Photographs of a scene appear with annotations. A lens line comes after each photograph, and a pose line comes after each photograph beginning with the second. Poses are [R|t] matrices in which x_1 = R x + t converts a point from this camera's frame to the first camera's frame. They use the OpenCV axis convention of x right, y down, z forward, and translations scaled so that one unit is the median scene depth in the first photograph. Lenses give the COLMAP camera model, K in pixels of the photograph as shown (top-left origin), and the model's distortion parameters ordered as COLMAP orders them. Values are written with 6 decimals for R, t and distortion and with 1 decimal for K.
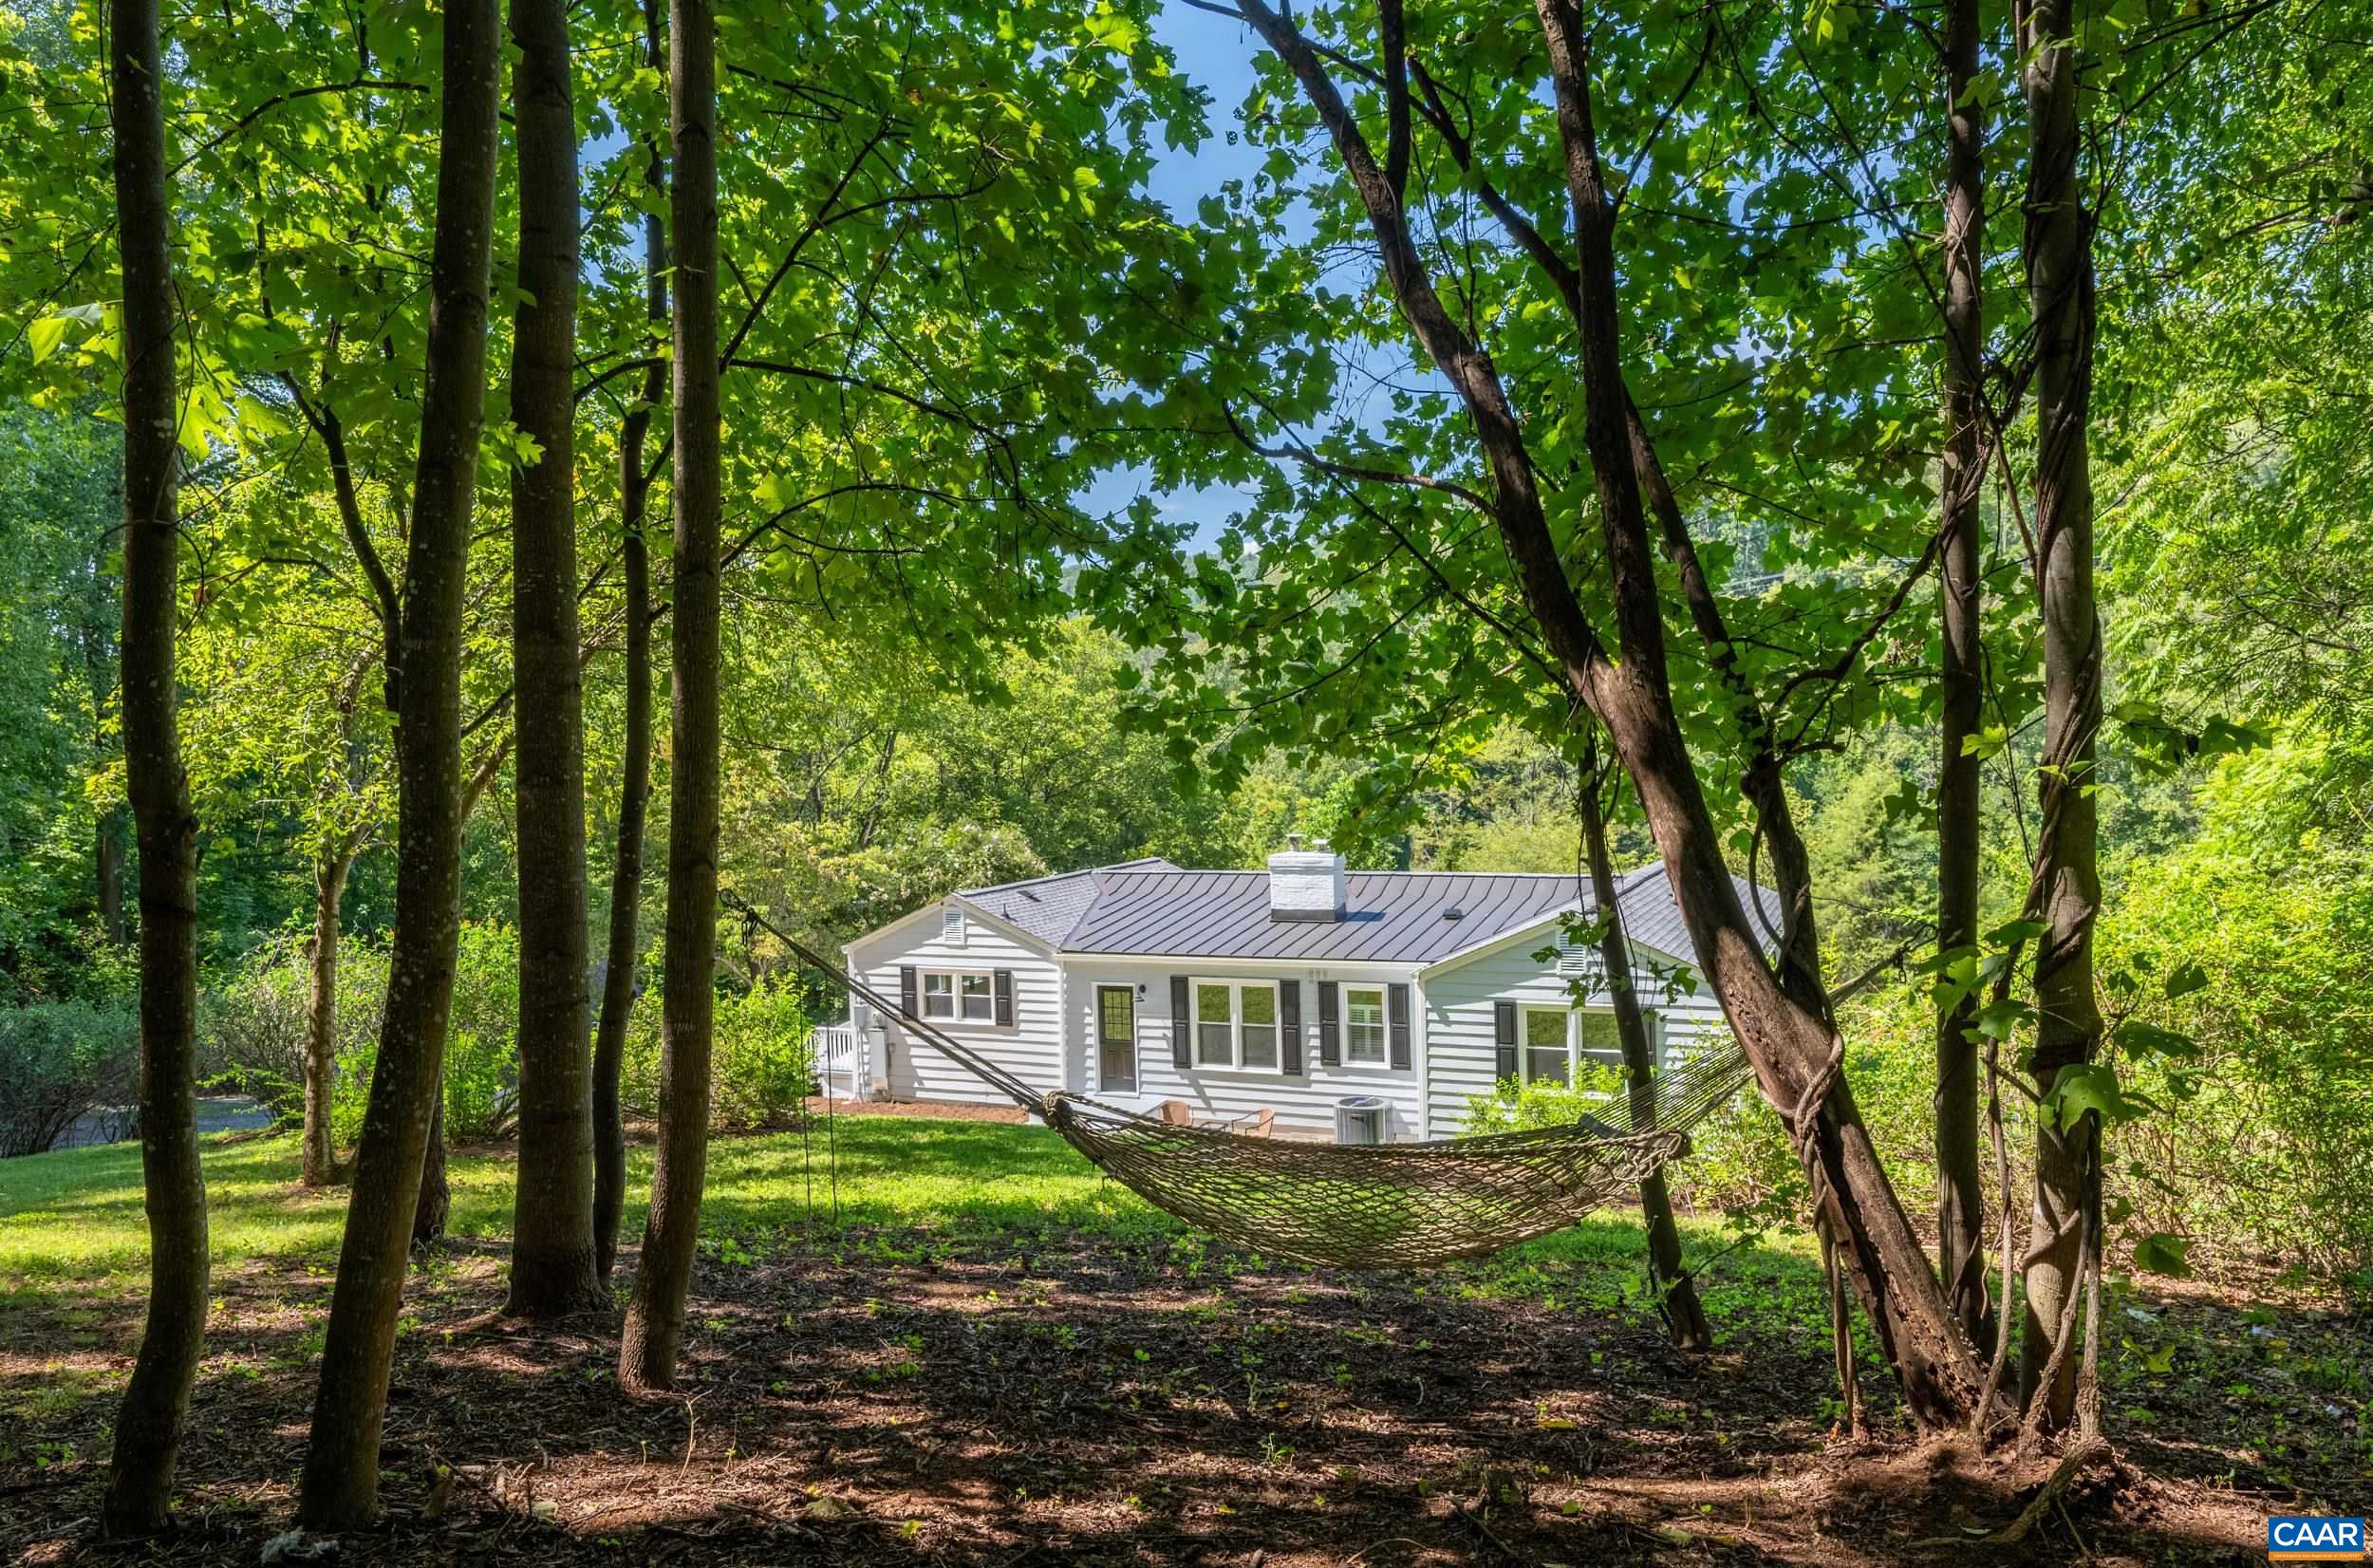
lens RADIAL K [[1625.8, 0, 1193.5], [0, 1625.8, 784.9], [0, 0, 1]] dist [-0.009748, -0.000804]
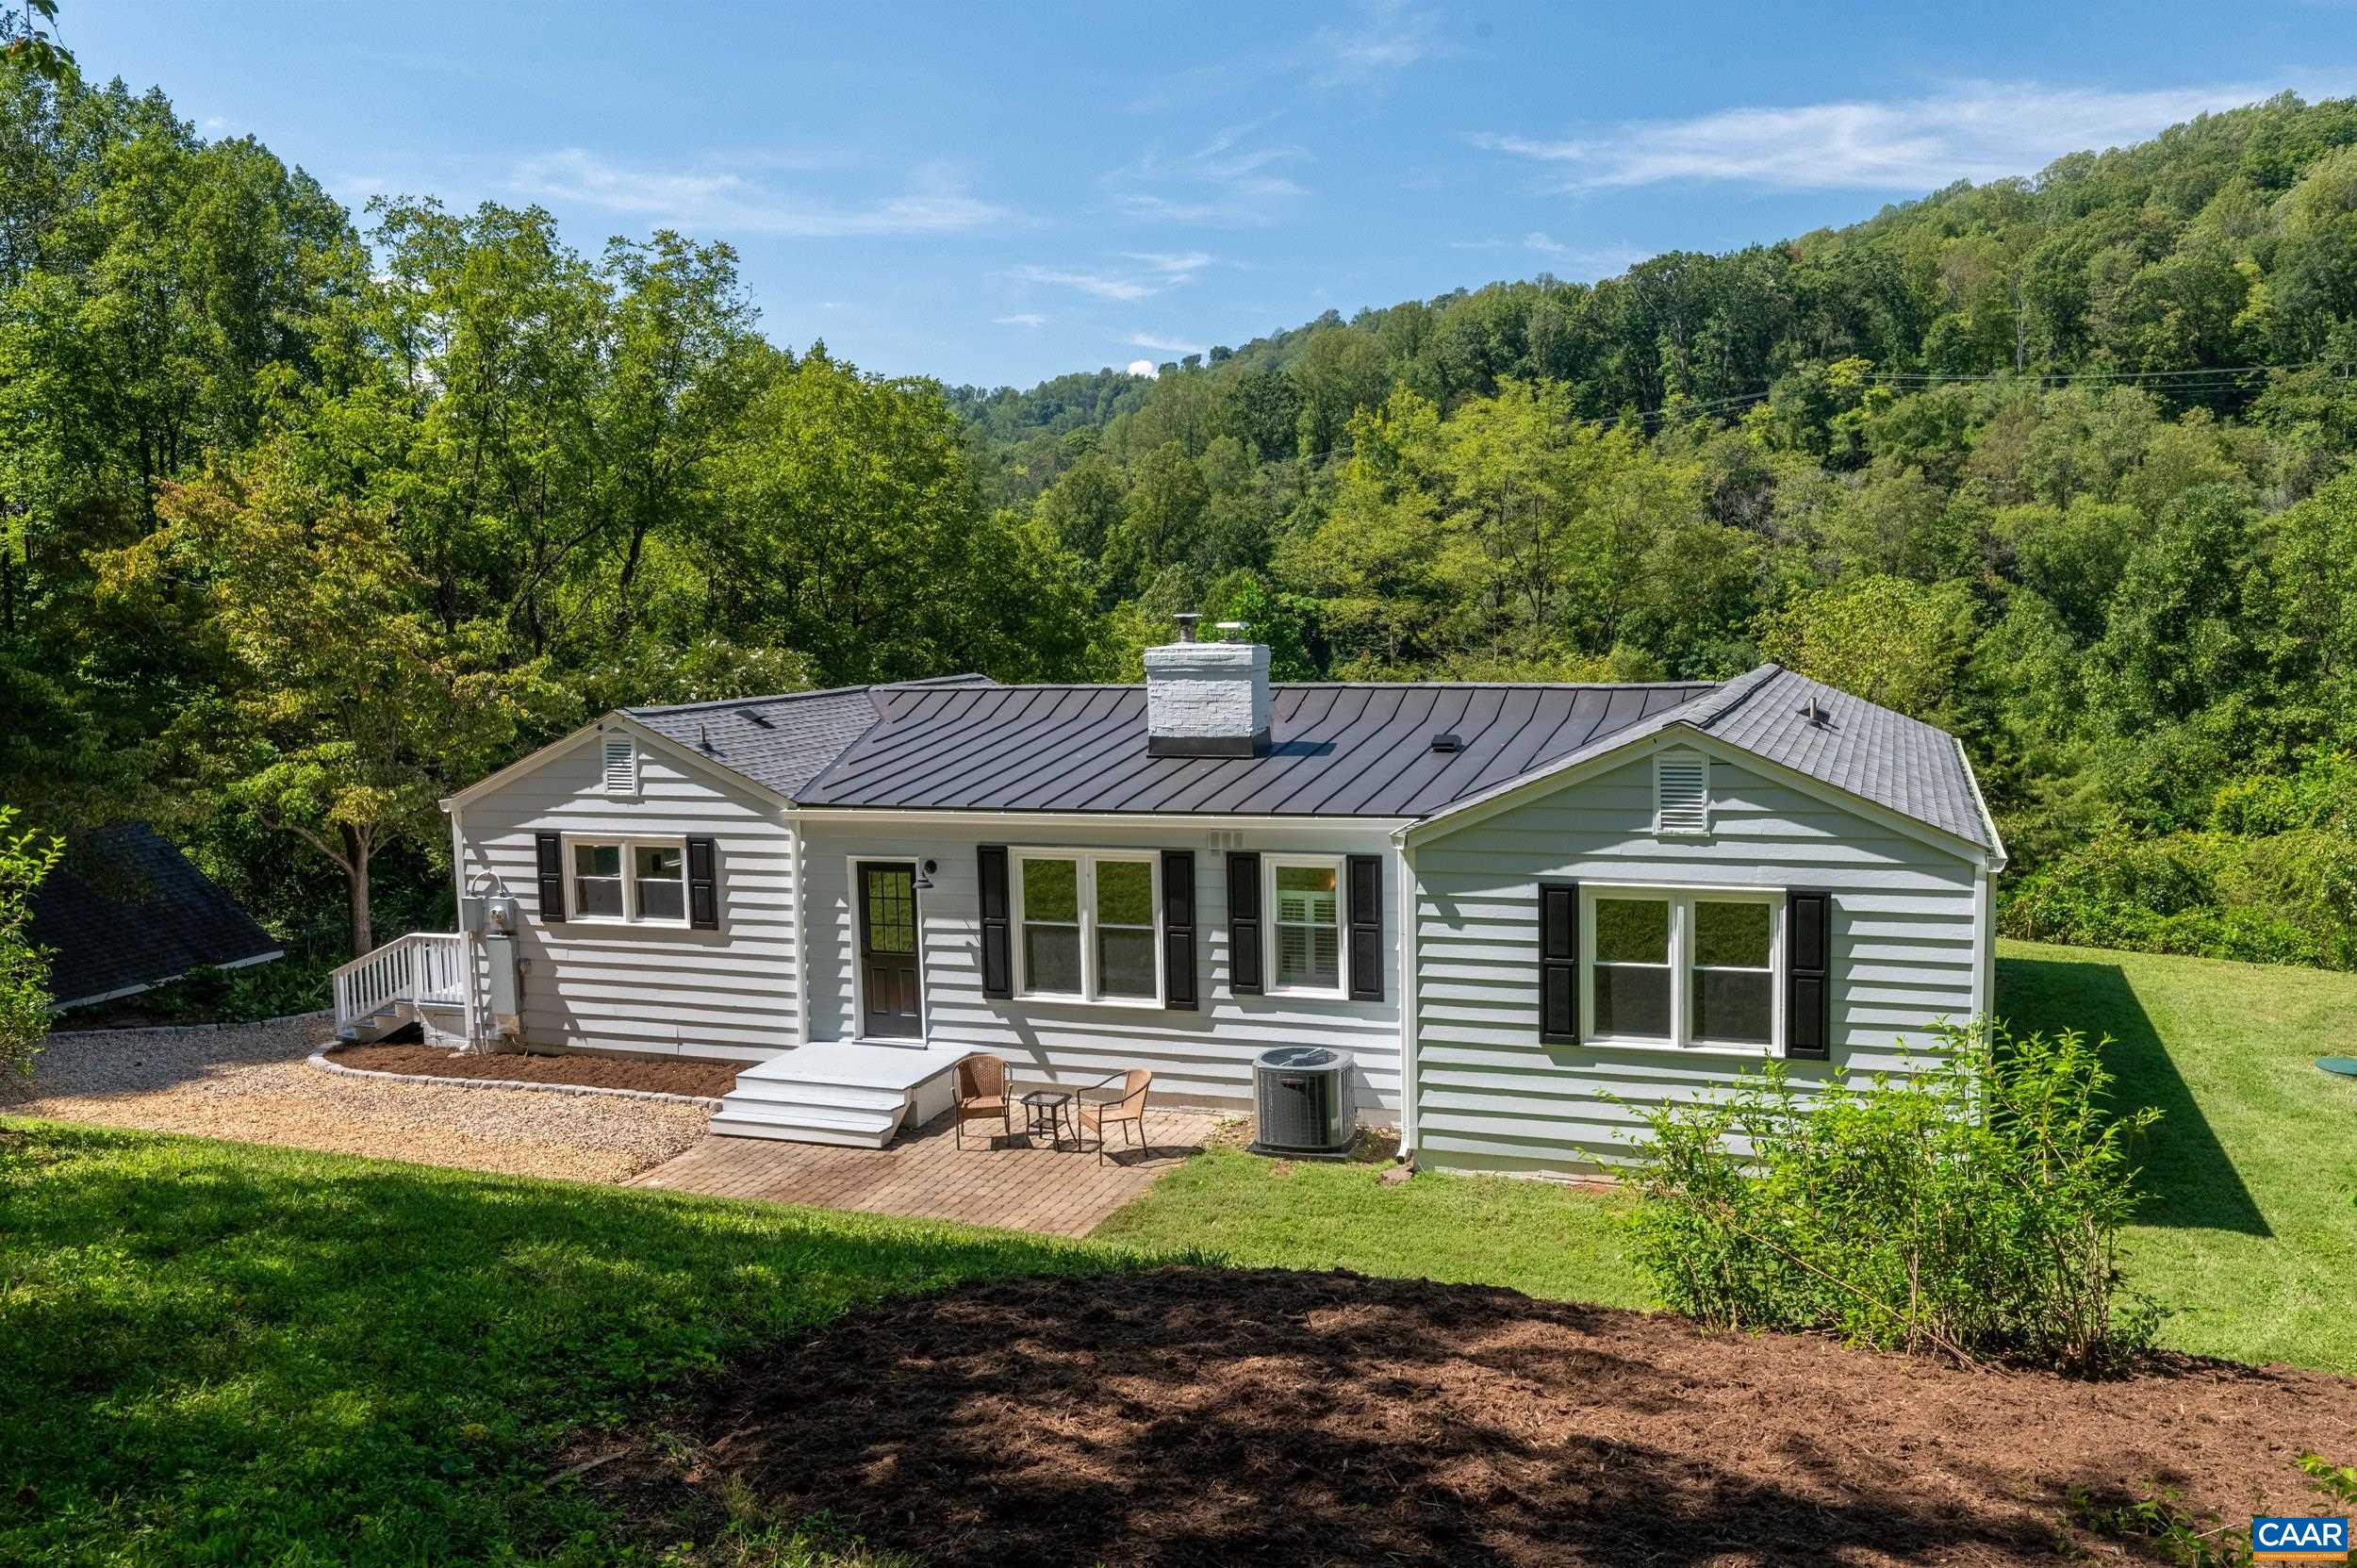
lens RADIAL K [[1768.2, 0, 1177.2], [0, 1768.2, 788.0], [0, 0, 1]] dist [-0.017410, -0.000543]
pose [[0.998445, -0.000336, 0.055745, 0.022623], [-0.003518, 0.997609, 0.069026, 0.052028], [-0.055635, -0.069115, 0.996056, 0.354572]]
